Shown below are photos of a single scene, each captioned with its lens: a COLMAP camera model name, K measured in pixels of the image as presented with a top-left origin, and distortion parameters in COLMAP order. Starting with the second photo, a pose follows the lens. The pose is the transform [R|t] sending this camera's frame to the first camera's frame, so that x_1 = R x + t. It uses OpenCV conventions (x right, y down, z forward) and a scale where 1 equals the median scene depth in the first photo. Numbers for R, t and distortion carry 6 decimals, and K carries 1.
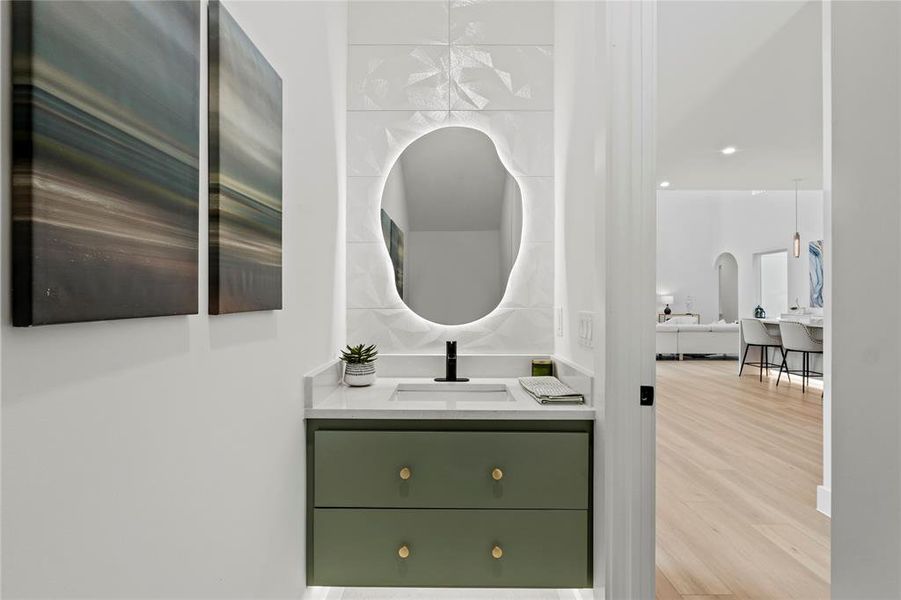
lens RADIAL K [[417.1, 0, 442.1], [0, 417.1, 298.9], [0, 0, 1]] dist [-0.001923, 0.001198]
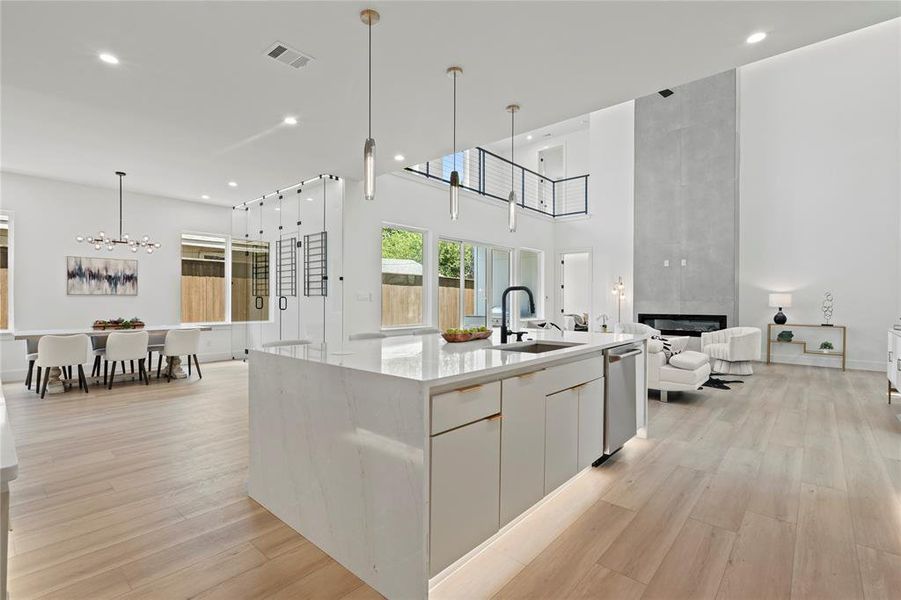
lens RADIAL K [[417.1, 0, 443.5], [0, 417.1, 301.1], [0, 0, 1]] dist [-0.001923, 0.001198]
pose [[0.750428, 0.009657, -0.660881, 0.871361], [-0.005283, 0.999949, 0.008613, 0.001186], [0.660931, -0.002972, 0.750441, 0.338768]]
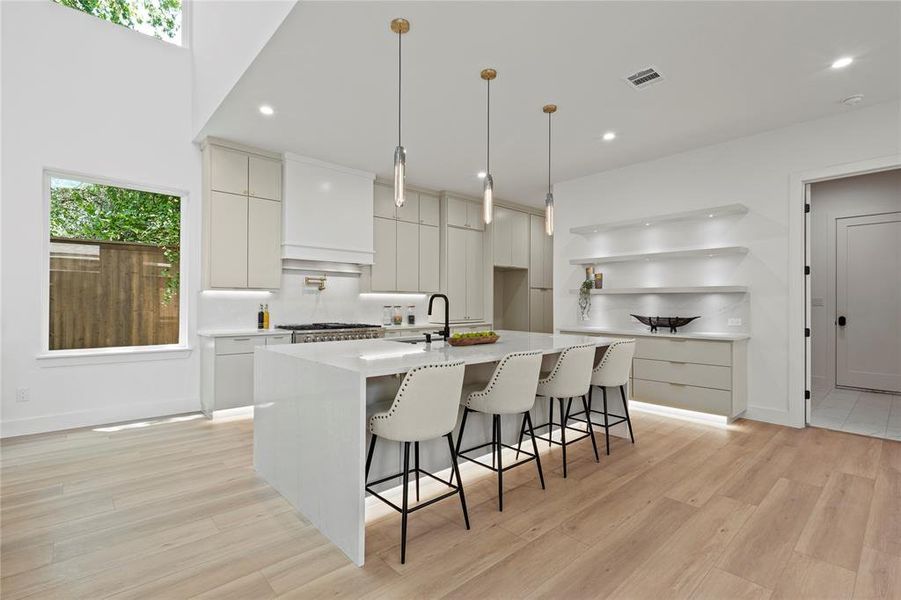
lens RADIAL K [[417.1, 0, 443.0], [0, 417.1, 302.8], [0, 0, 1]] dist [-0.001923, 0.001198]
pose [[-0.674838, 0.000572, 0.737965, 0.372203], [-0.004035, 0.999982, -0.004464, 0.002636], [-0.737955, -0.005990, -0.674824, 0.920962]]
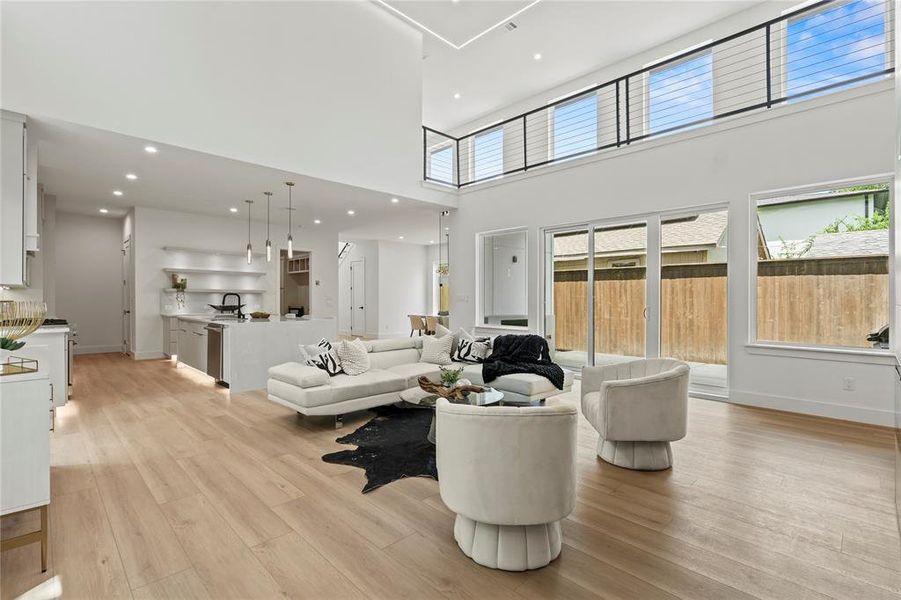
lens RADIAL K [[417.1, 0, 454.2], [0, 417.1, 303.7], [0, 0, 1]] dist [-0.001923, 0.001198]
pose [[-0.694005, 0.007251, -0.719934, 0.968553], [0.004533, 0.999973, 0.005701, 0.010979], [0.719956, 0.000693, -0.694019, 1.488204]]
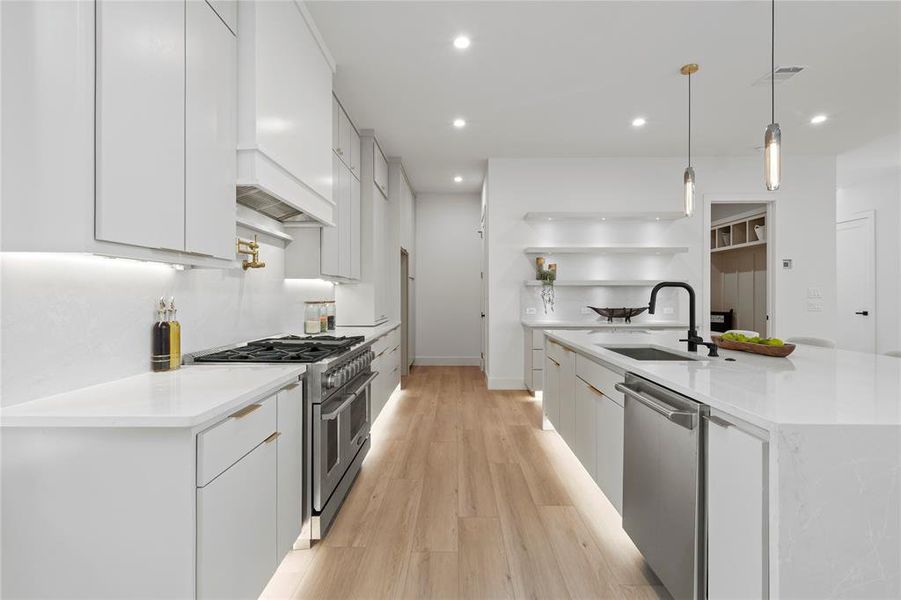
lens RADIAL K [[407.5, 0, 443.7], [0, 407.5, 297.3], [0, 0, 1]] dist [-0.018410, -0.000020]
pose [[-0.999816, 0.003198, 0.018891, 0.843157], [0.003201, 0.999995, 0.000120, 0.001743], [-0.018890, 0.000180, -0.999822, 0.910544]]
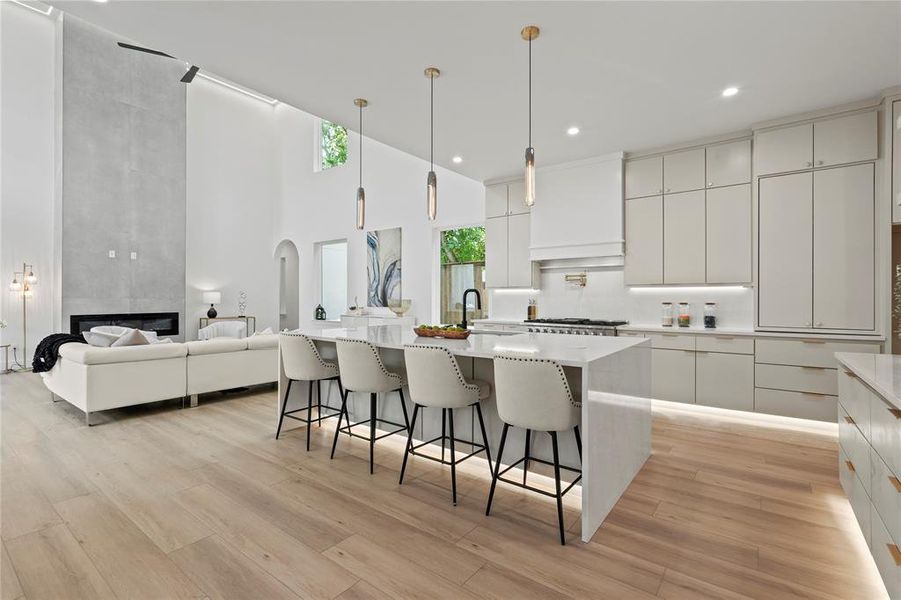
lens RADIAL K [[417.1, 0, 447.5], [0, 417.1, 298.0], [0, 0, 1]] dist [-0.001923, 0.001198]
pose [[0.597156, 0.005689, 0.802105, 0.321387], [-0.007150, 0.999973, -0.001769, 0.002194], [-0.802093, -0.004679, 0.597181, 0.391686]]
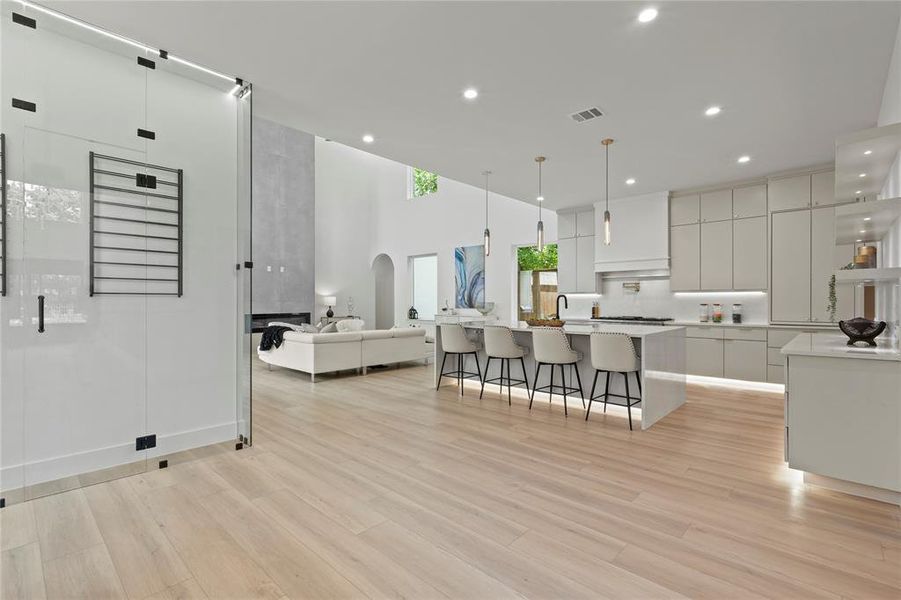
lens RADIAL K [[417.1, 0, 445.9], [0, 417.1, 301.6], [0, 0, 1]] dist [-0.001923, 0.001198]
pose [[0.676669, 0.002590, 0.736283, 0.076260], [-0.004499, 0.999990, 0.000617, 0.002800], [-0.736274, -0.003730, 0.676673, 0.321595]]
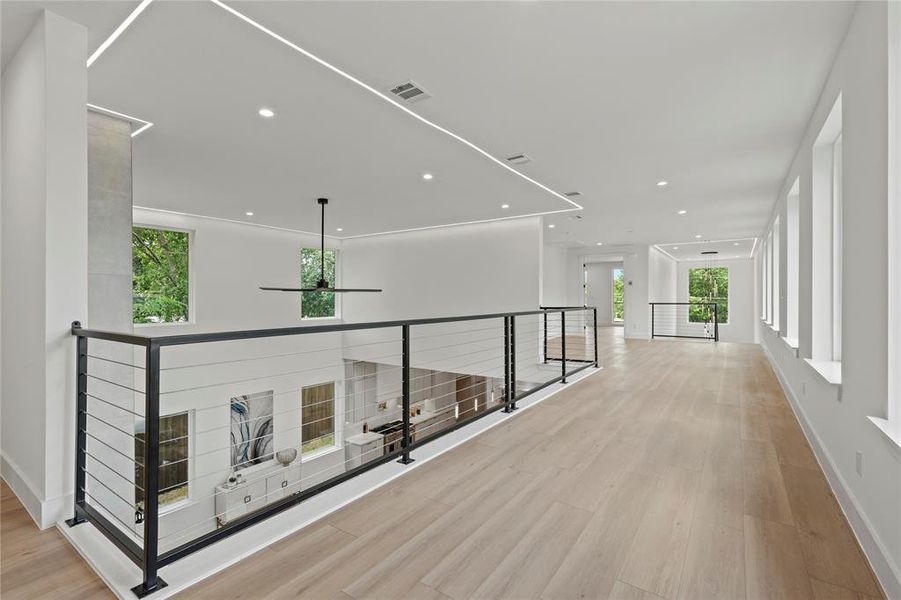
lens RADIAL K [[417.1, 0, 450.0], [0, 417.1, 299.9], [0, 0, 1]] dist [-0.001923, 0.001198]
pose [[-0.825622, 0.001959, 0.564220, 0.017683], [0.001115, 0.999998, -0.001840, -0.383206], [-0.564223, -0.000890, -0.825622, 1.652149]]
